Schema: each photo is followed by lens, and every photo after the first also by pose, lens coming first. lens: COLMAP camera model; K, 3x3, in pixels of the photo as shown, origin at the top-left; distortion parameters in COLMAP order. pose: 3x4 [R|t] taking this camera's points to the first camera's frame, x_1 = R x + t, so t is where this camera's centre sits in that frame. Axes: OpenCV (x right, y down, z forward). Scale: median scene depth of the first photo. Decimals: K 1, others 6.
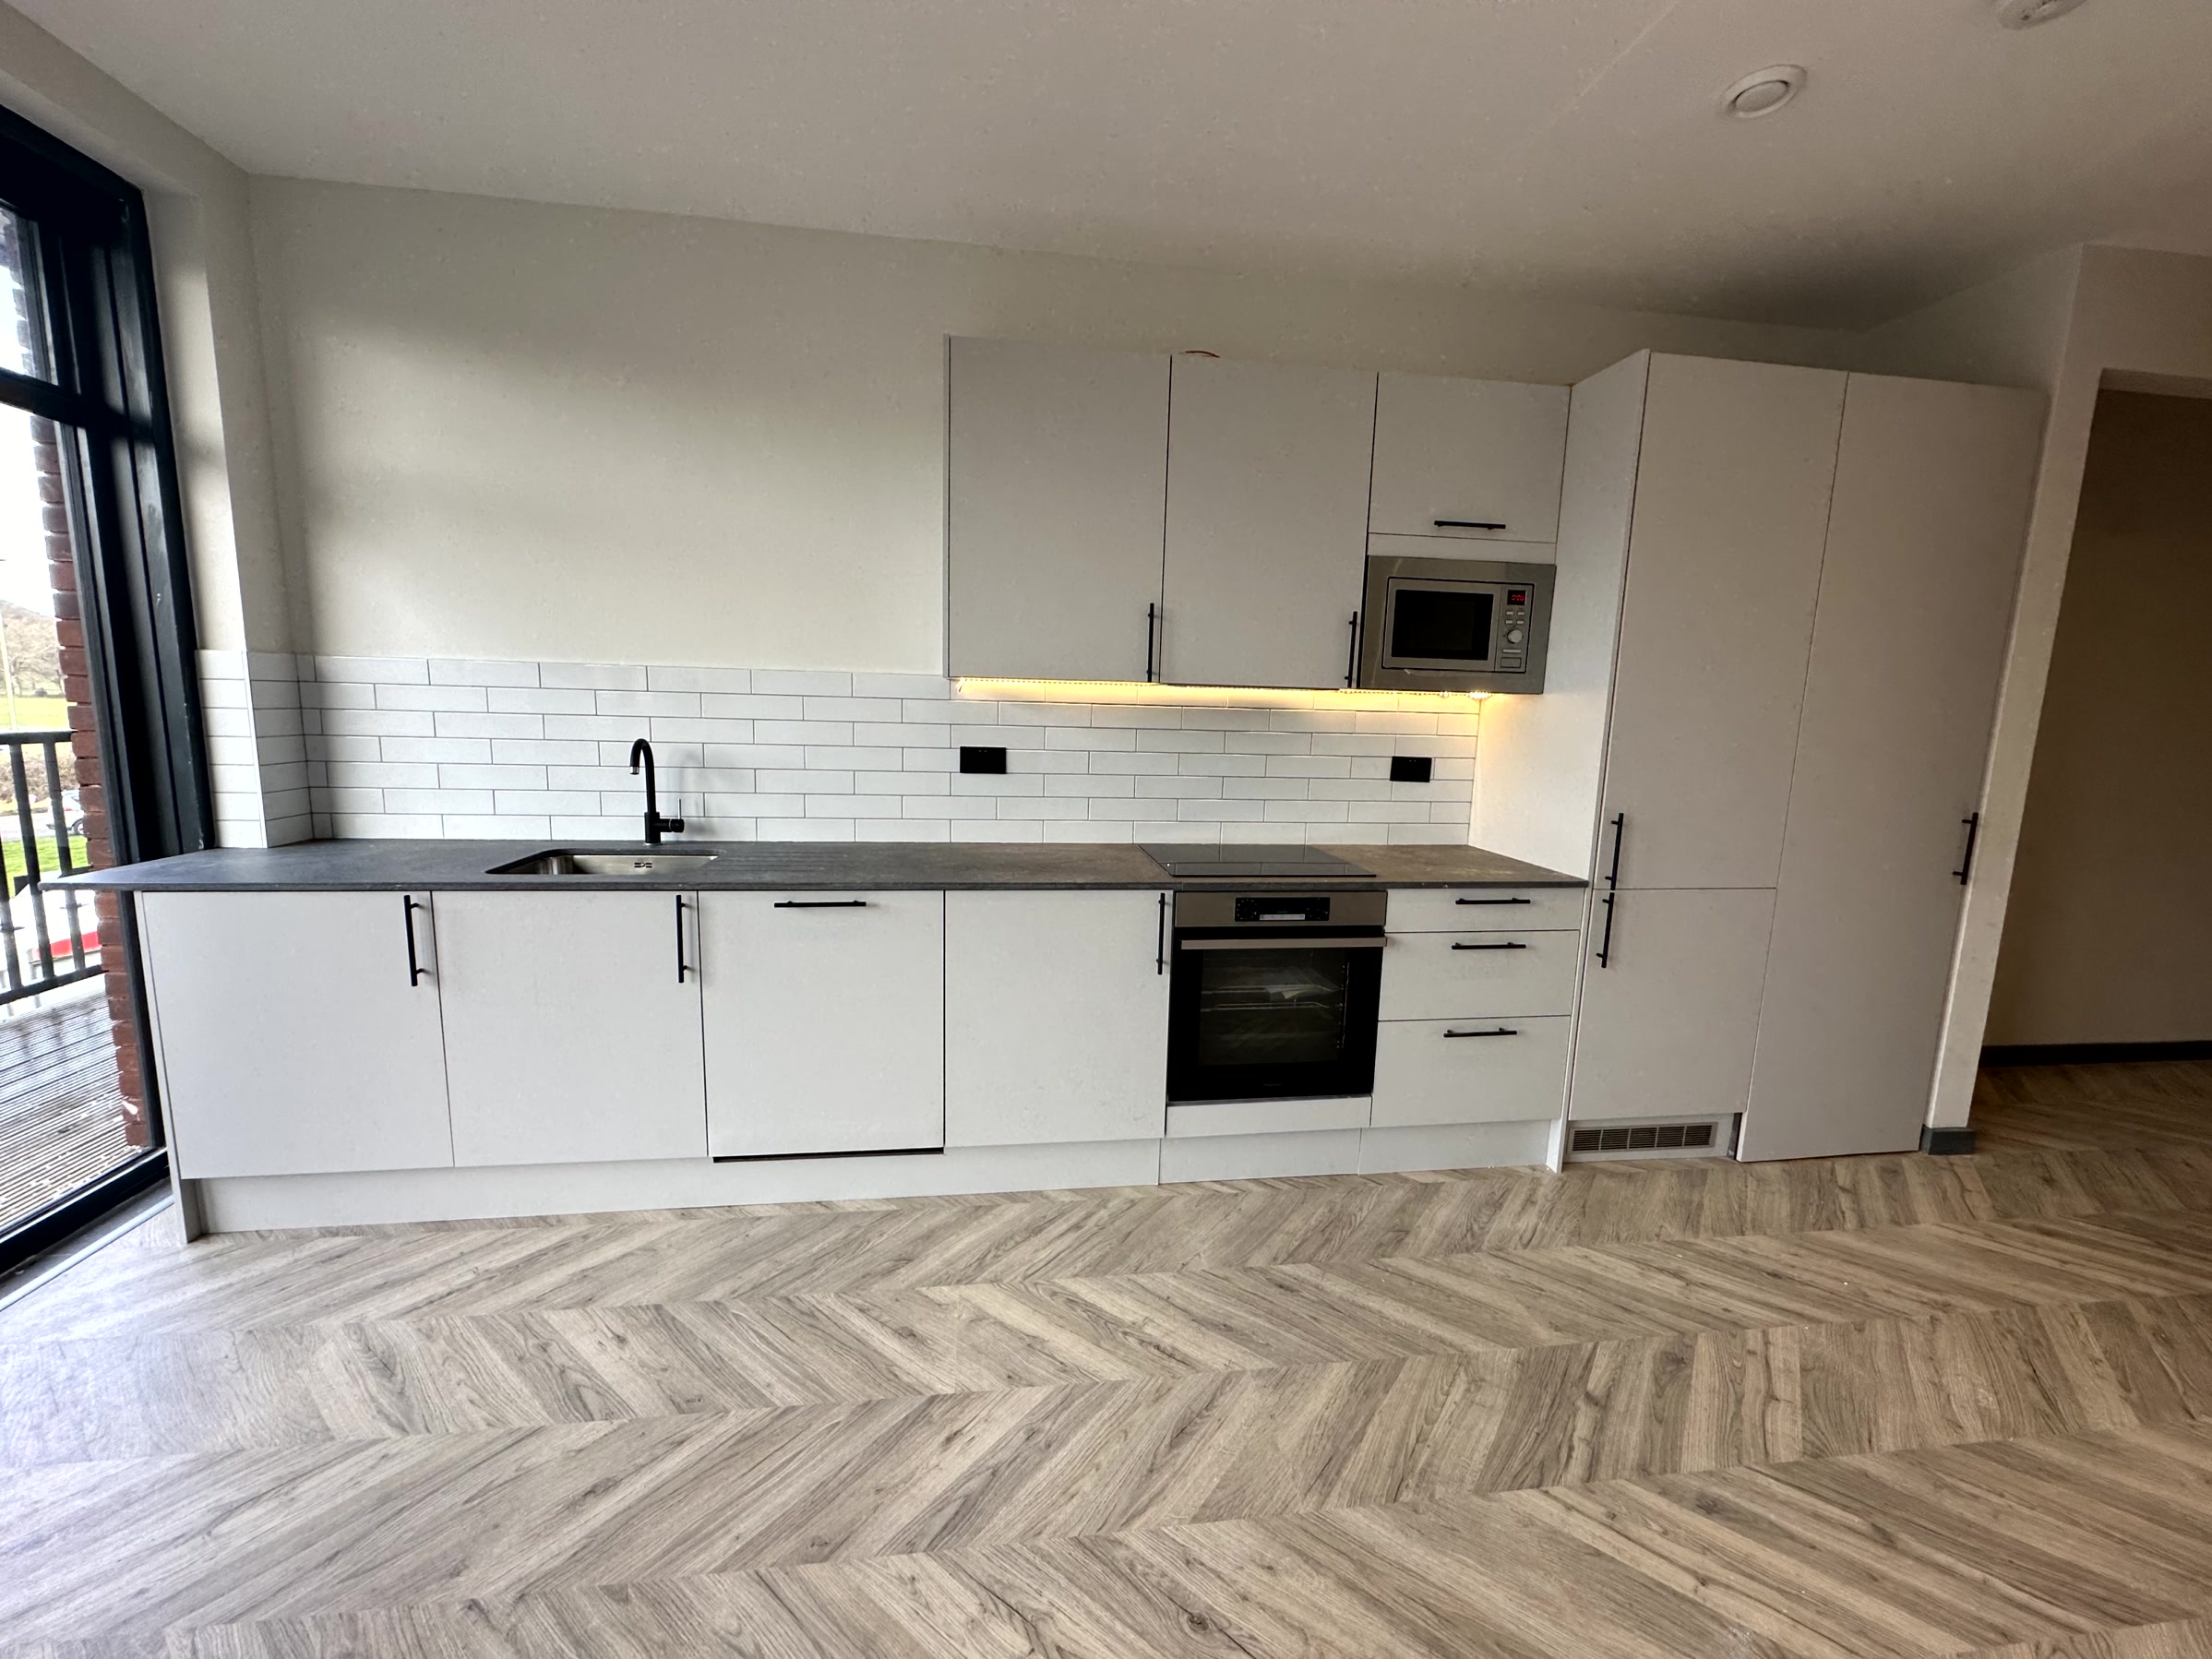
lens RADIAL K [[887.5, 0, 1107.7], [0, 887.5, 826.5], [0, 0, 1]] dist [0.000493, 0.000044]
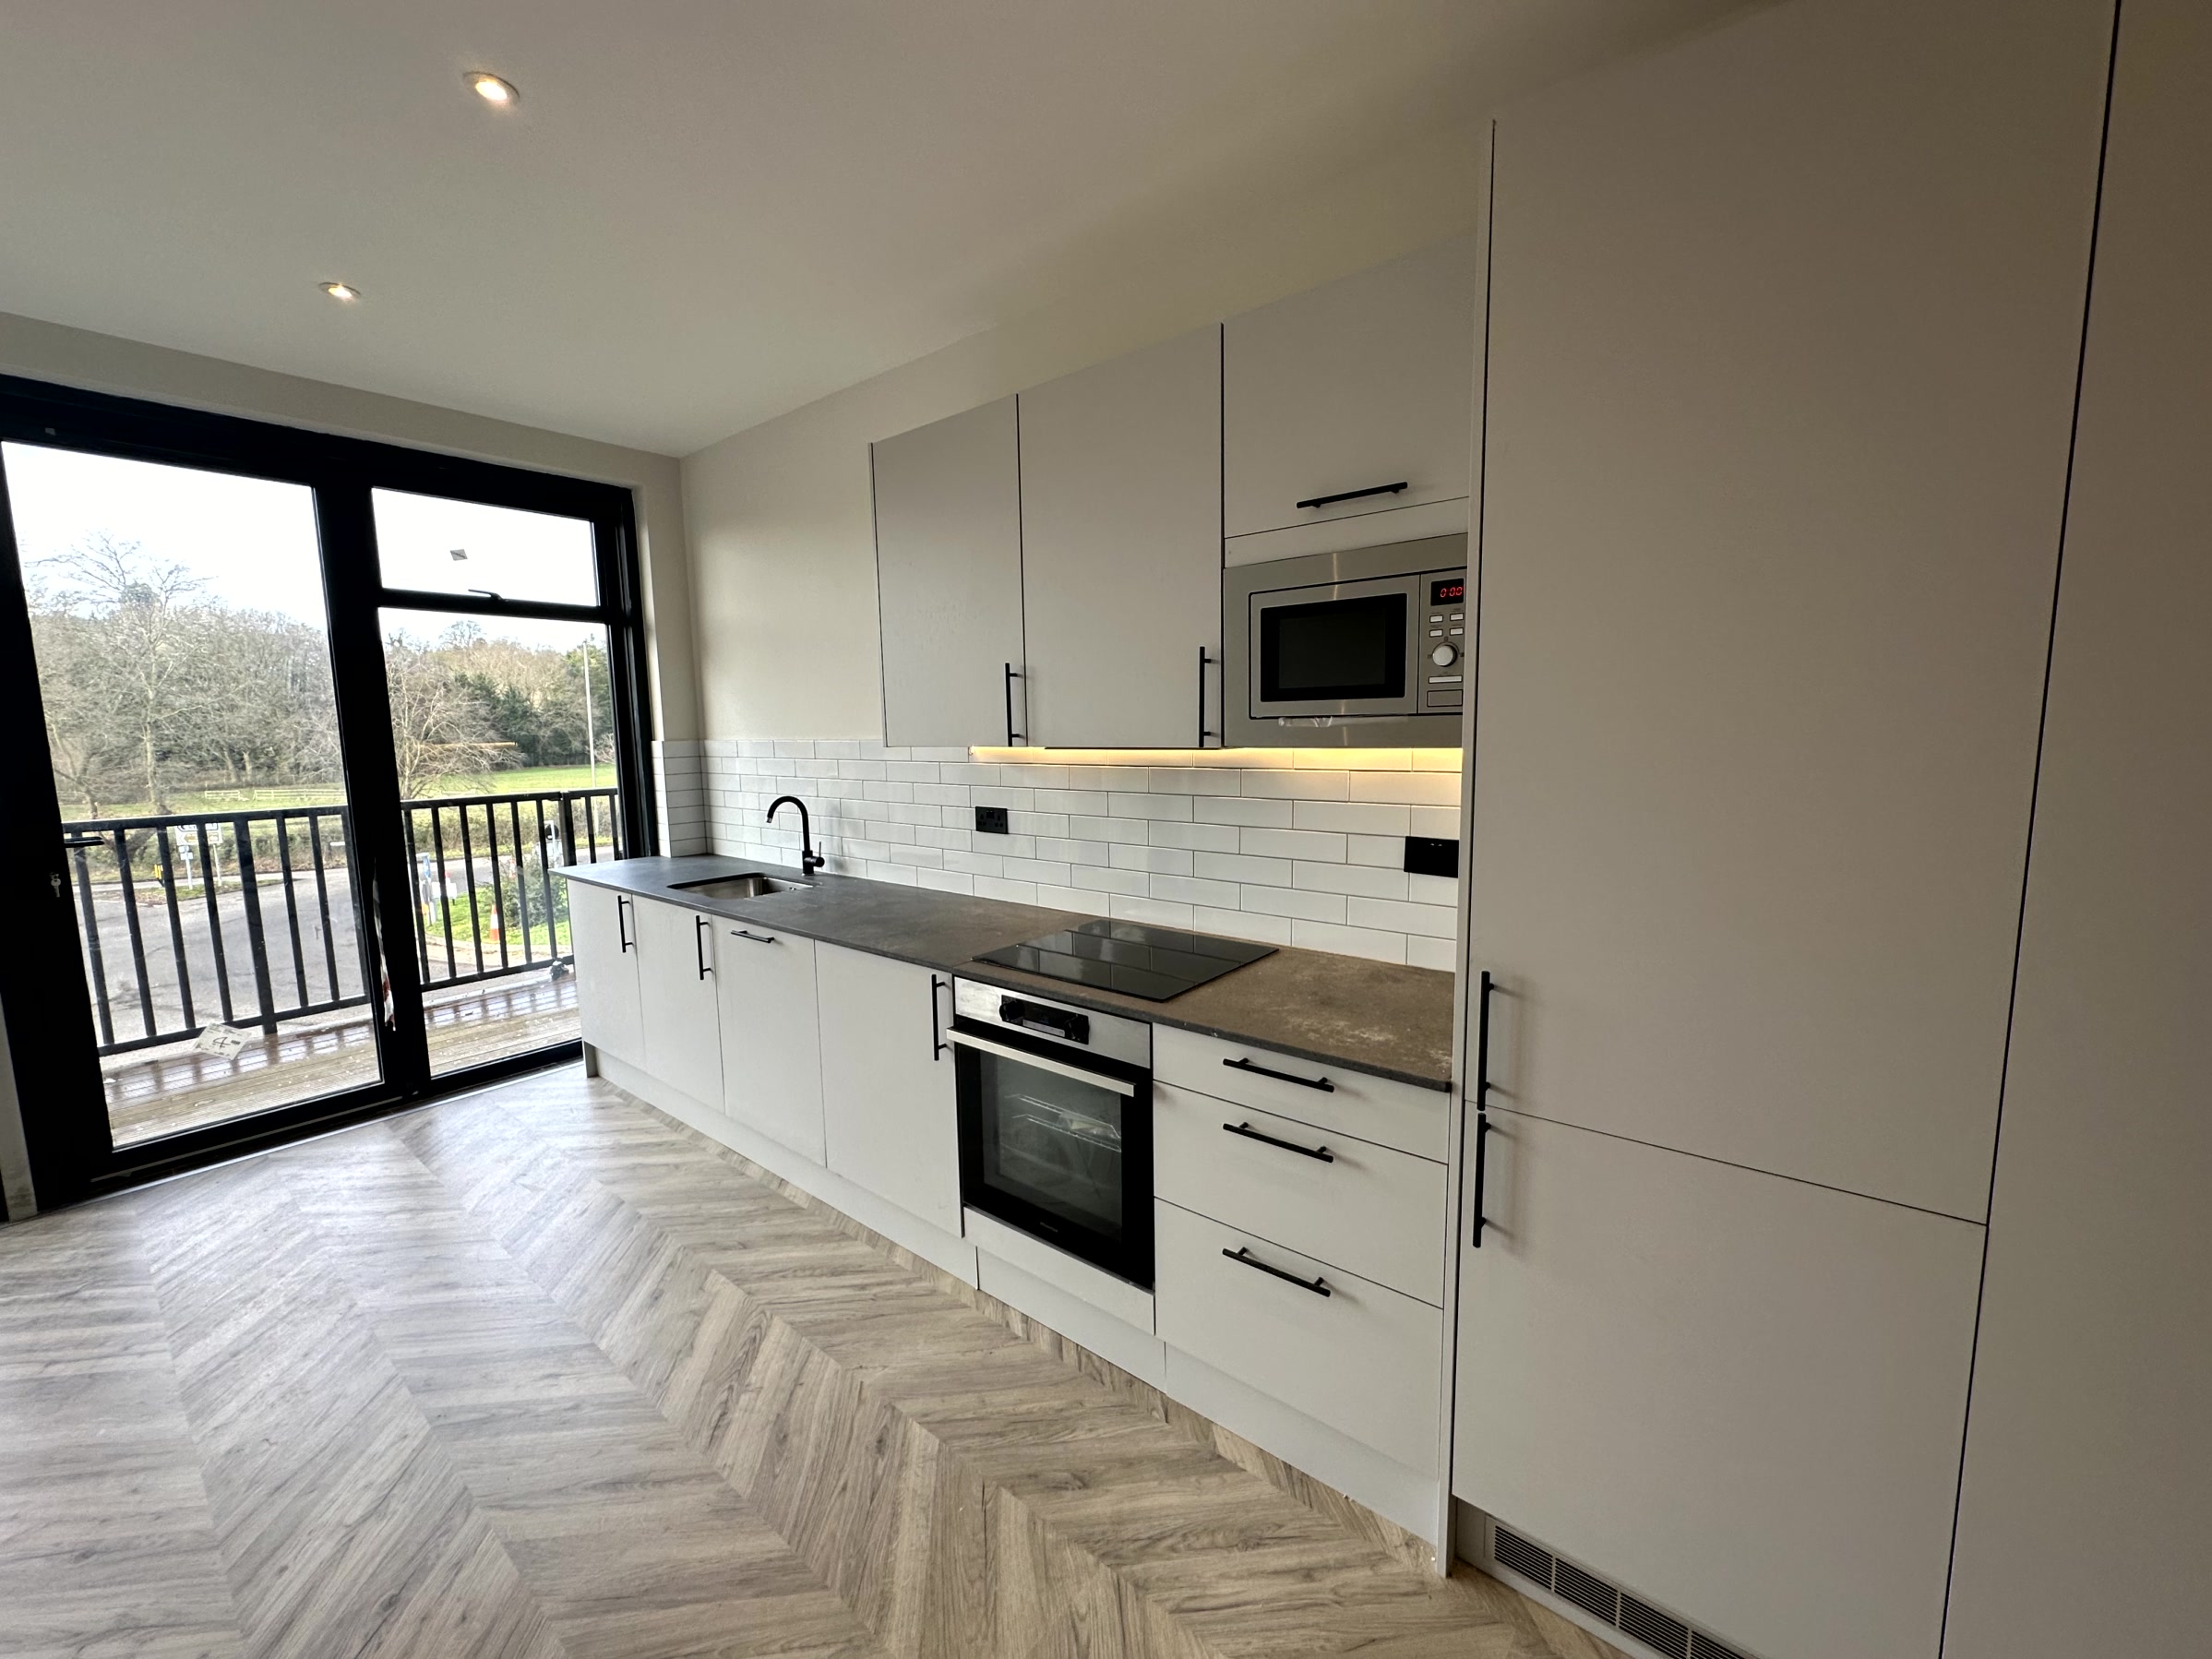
lens RADIAL K [[887.5, 0, 1107.7], [0, 887.5, 826.5], [0, 0, 1]] dist [0.000493, 0.000044]
pose [[0.677154, 0.047110, -0.734332, 0.804941], [-0.063337, 0.997976, 0.005618, -0.091831], [0.733111, 0.042706, 0.678767, 0.449936]]
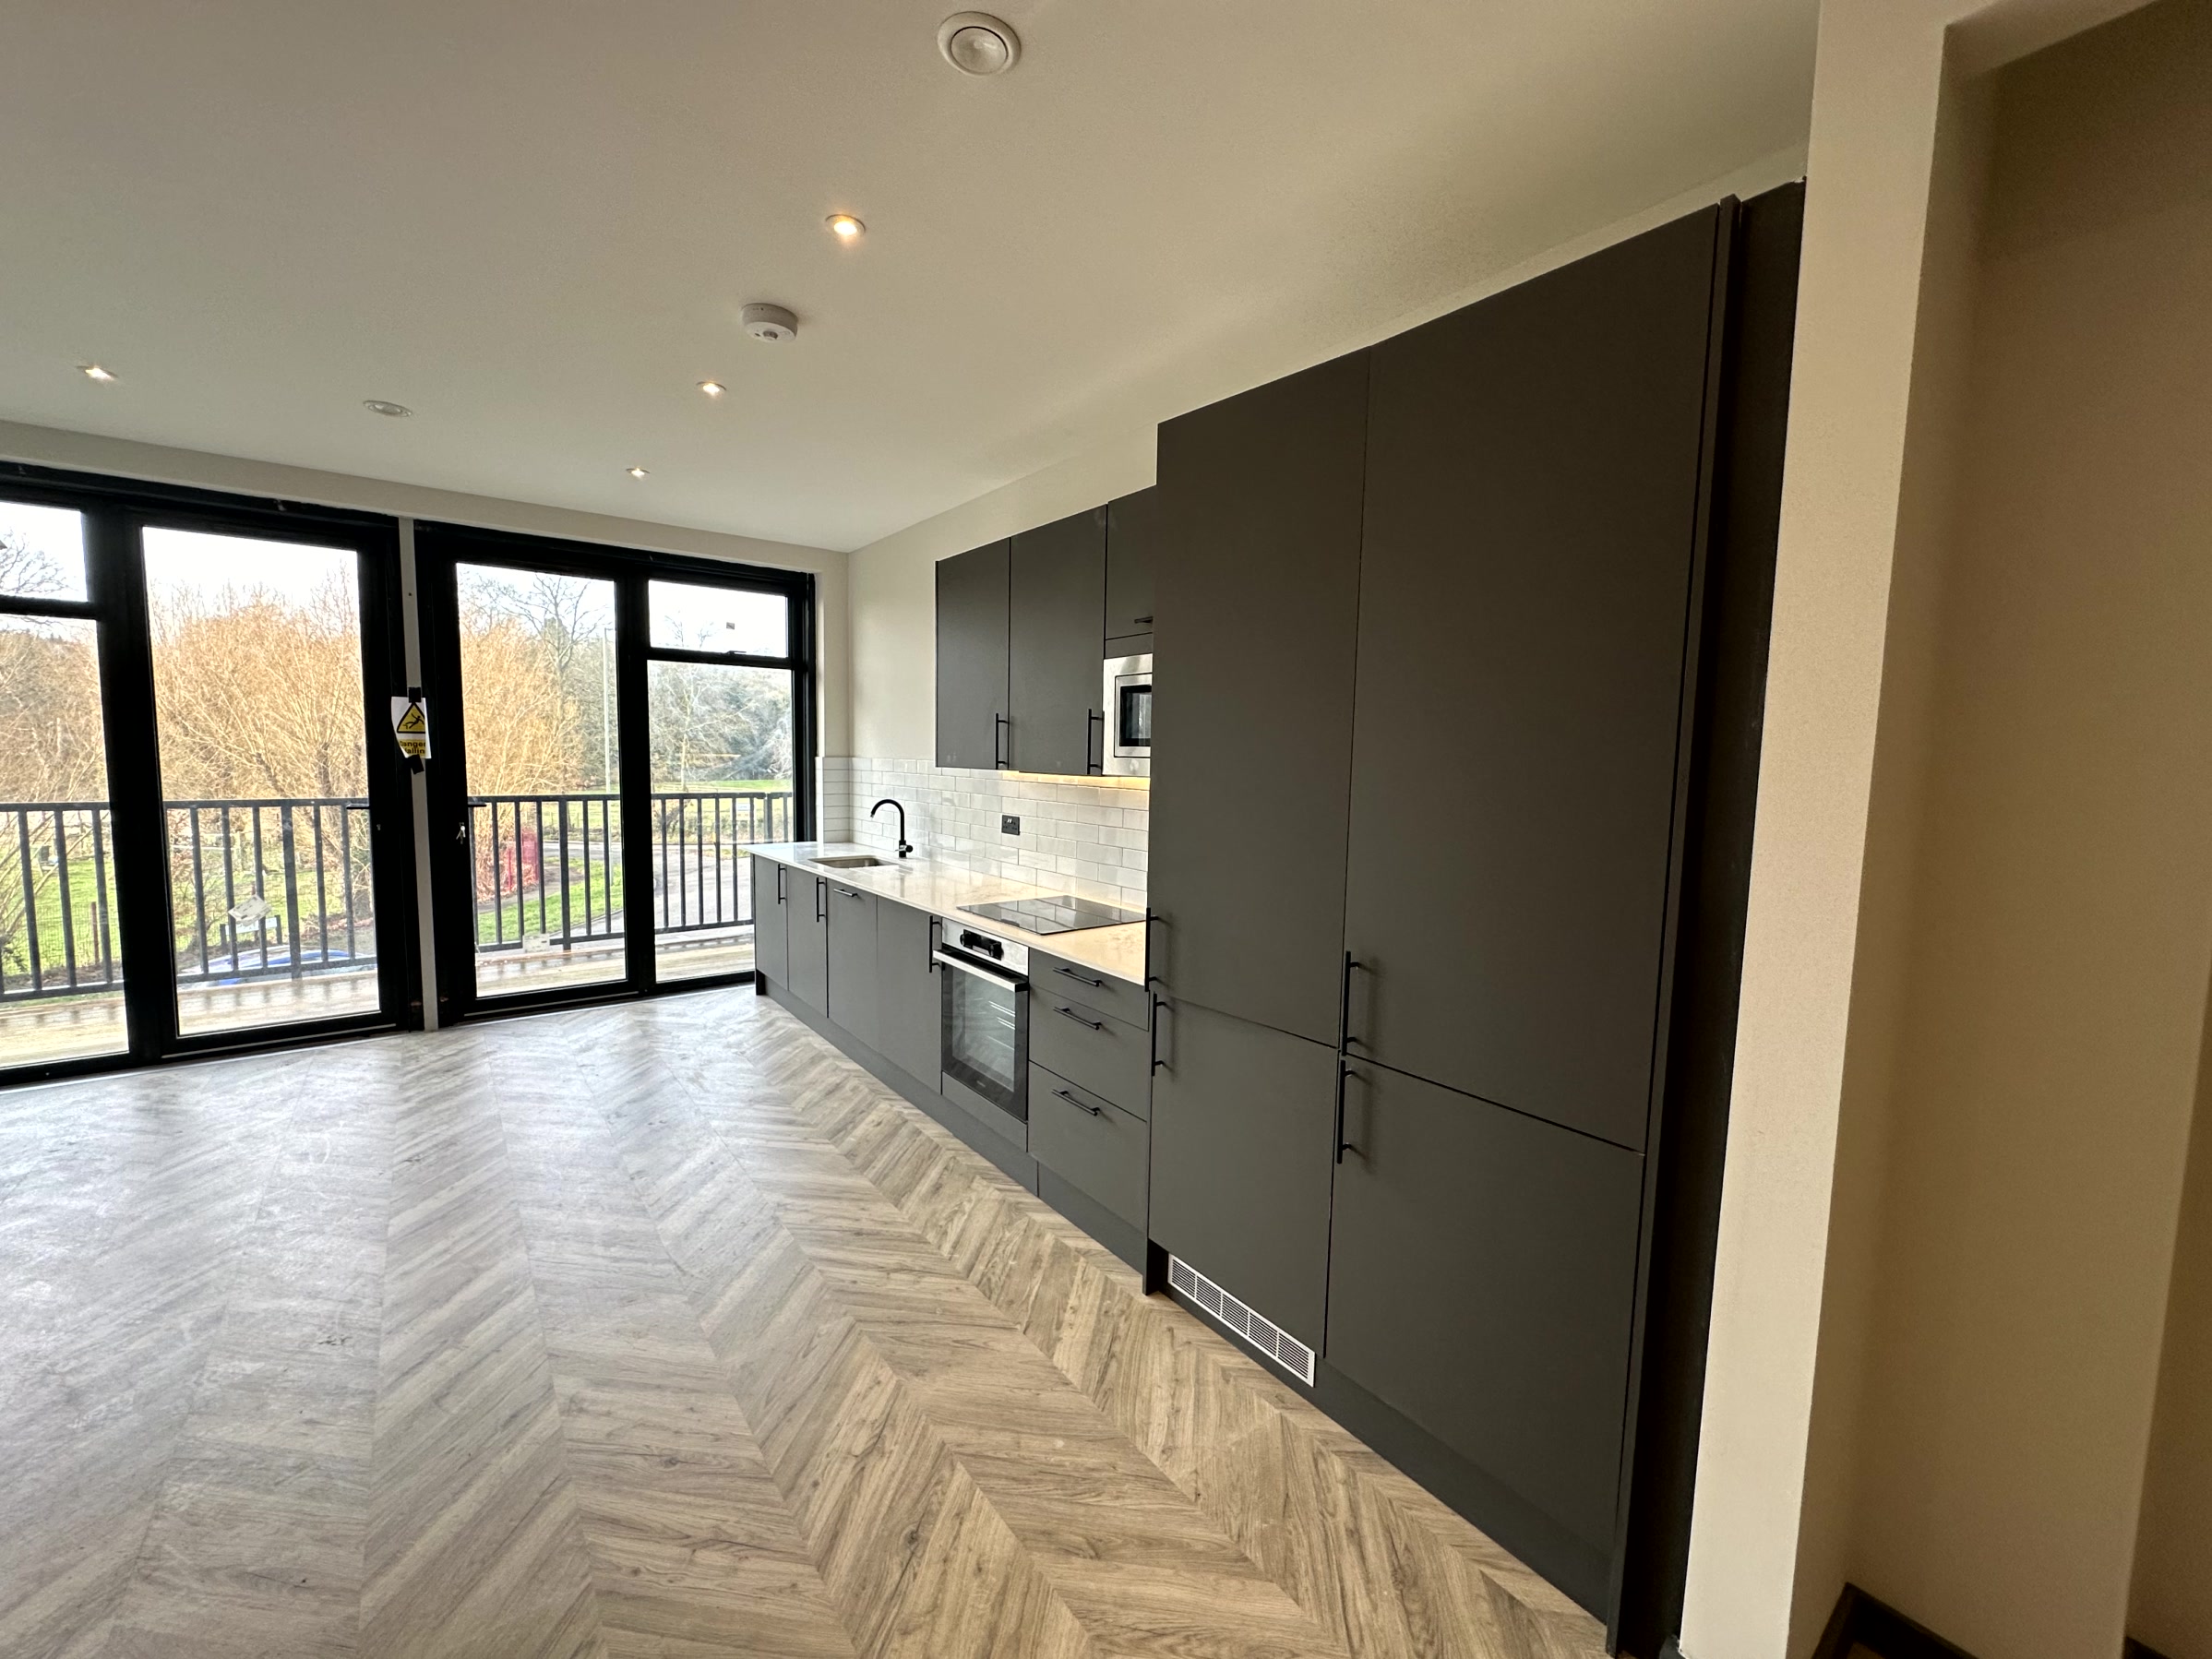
lens RADIAL K [[877.5, 0, 1105.6], [0, 877.5, 833.1], [0, 0, 1]] dist [-0.000114, -0.000060]
pose [[0.498125, 0.063369, -0.864786, 1.323727], [-0.122052, 0.992521, 0.002426, -0.089714], [0.858472, 0.104340, 0.502134, 0.473567]]
